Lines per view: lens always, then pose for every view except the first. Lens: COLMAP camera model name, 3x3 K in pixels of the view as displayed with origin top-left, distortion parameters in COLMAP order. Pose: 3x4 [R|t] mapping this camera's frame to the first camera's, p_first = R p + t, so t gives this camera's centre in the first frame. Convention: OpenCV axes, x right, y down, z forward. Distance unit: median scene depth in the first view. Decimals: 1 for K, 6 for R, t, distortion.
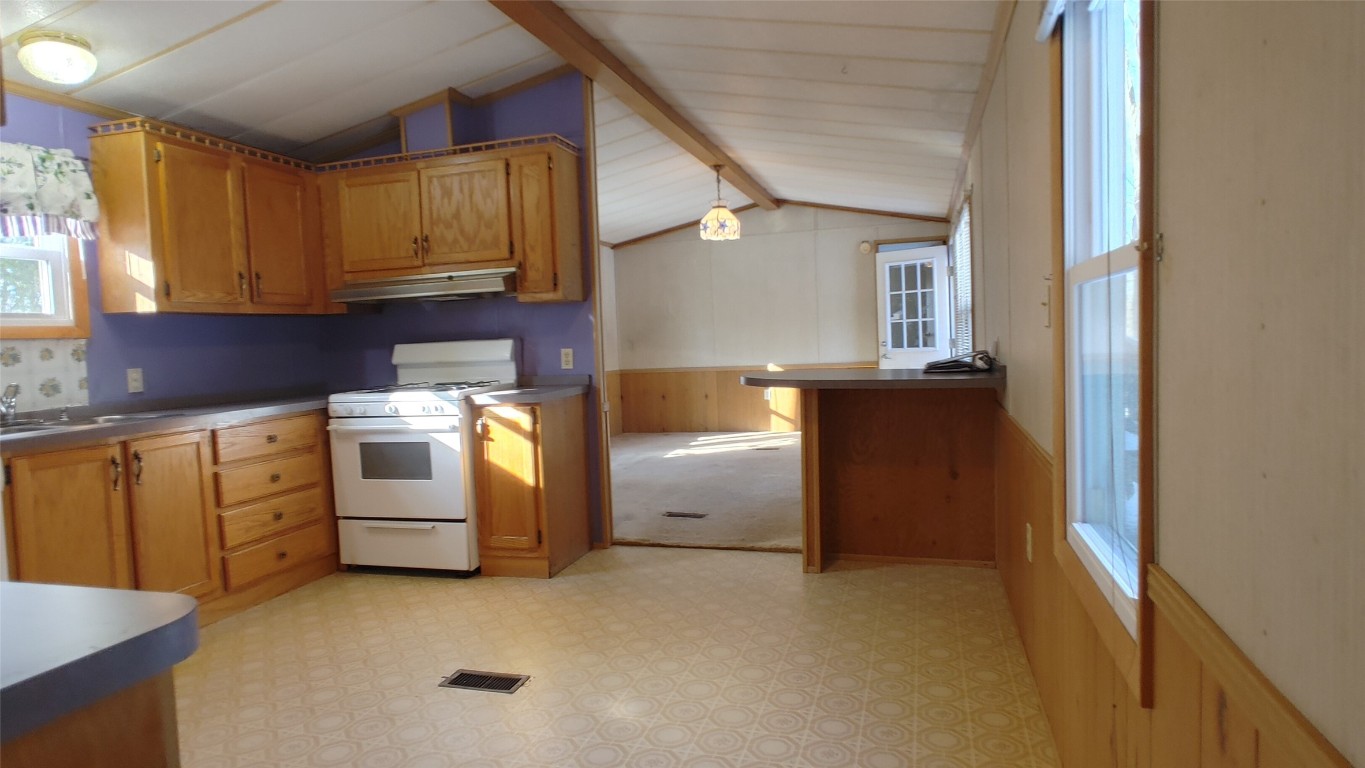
lens RADIAL K [[763.0, 0, 678.3], [0, 763.0, 387.9], [0, 0, 1]] dist [0.002585, 0.000643]
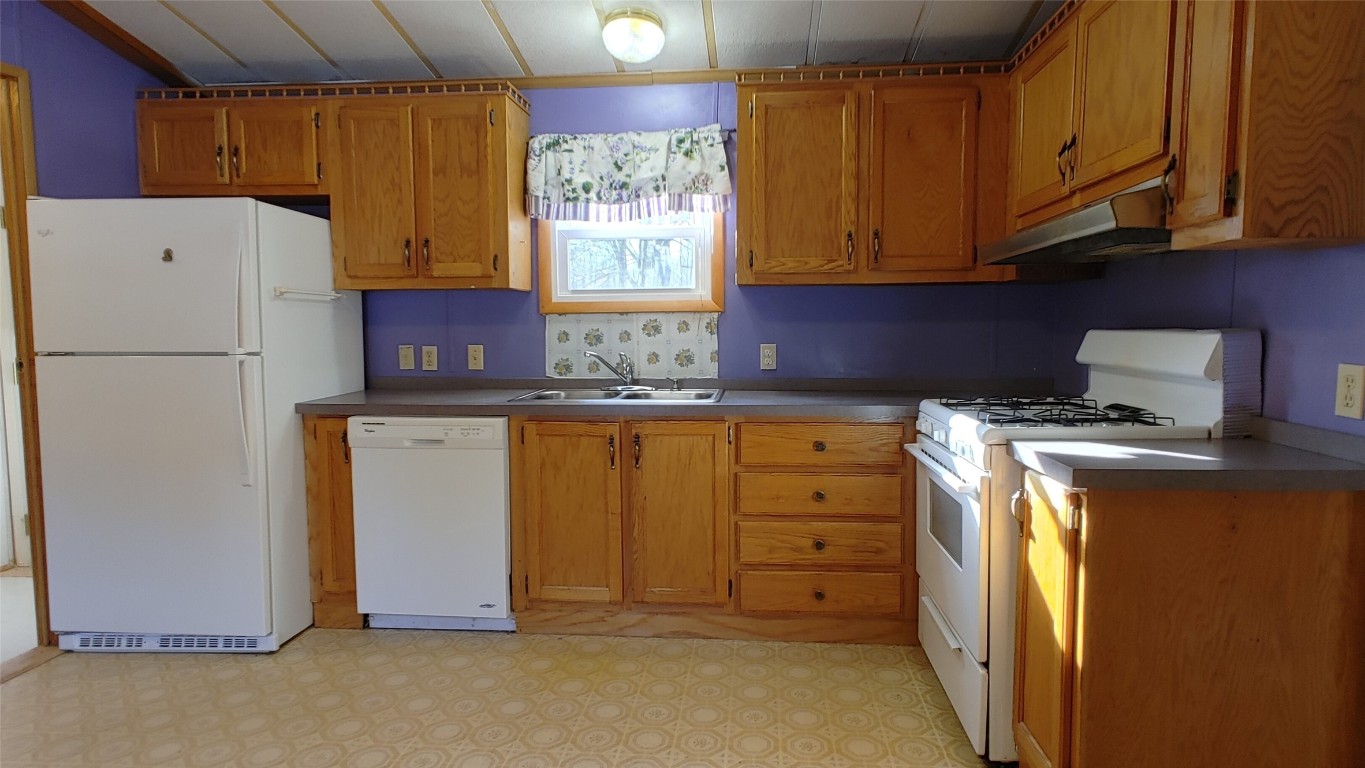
lens RADIAL K [[760.8, 0, 707.1], [0, 760.8, 380.1], [0, 0, 1]] dist [0.001641, 0.002011]
pose [[0.209334, 0.116642, -0.970862, 0.205830], [-0.069342, 0.992131, 0.104246, -0.079227], [0.975382, 0.045499, 0.215775, 0.770929]]
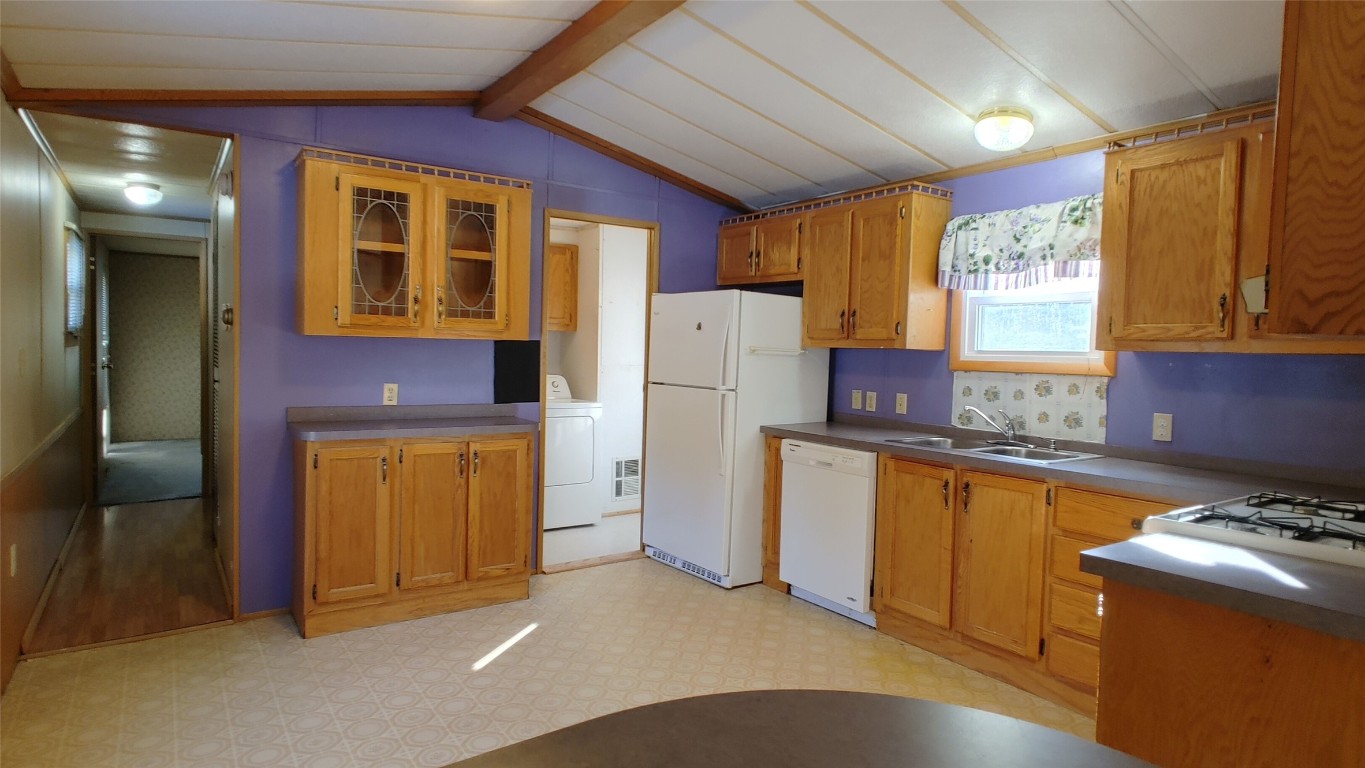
lens RADIAL K [[774.1, 0, 682.5], [0, 774.1, 384.0], [0, 0, 1]] dist [-0.003293, -0.000339]
pose [[-0.630752, 0.058678, -0.773763, 0.342205], [-0.053439, 0.991485, 0.118752, -0.143966], [0.774142, 0.116252, -0.622245, 1.192840]]
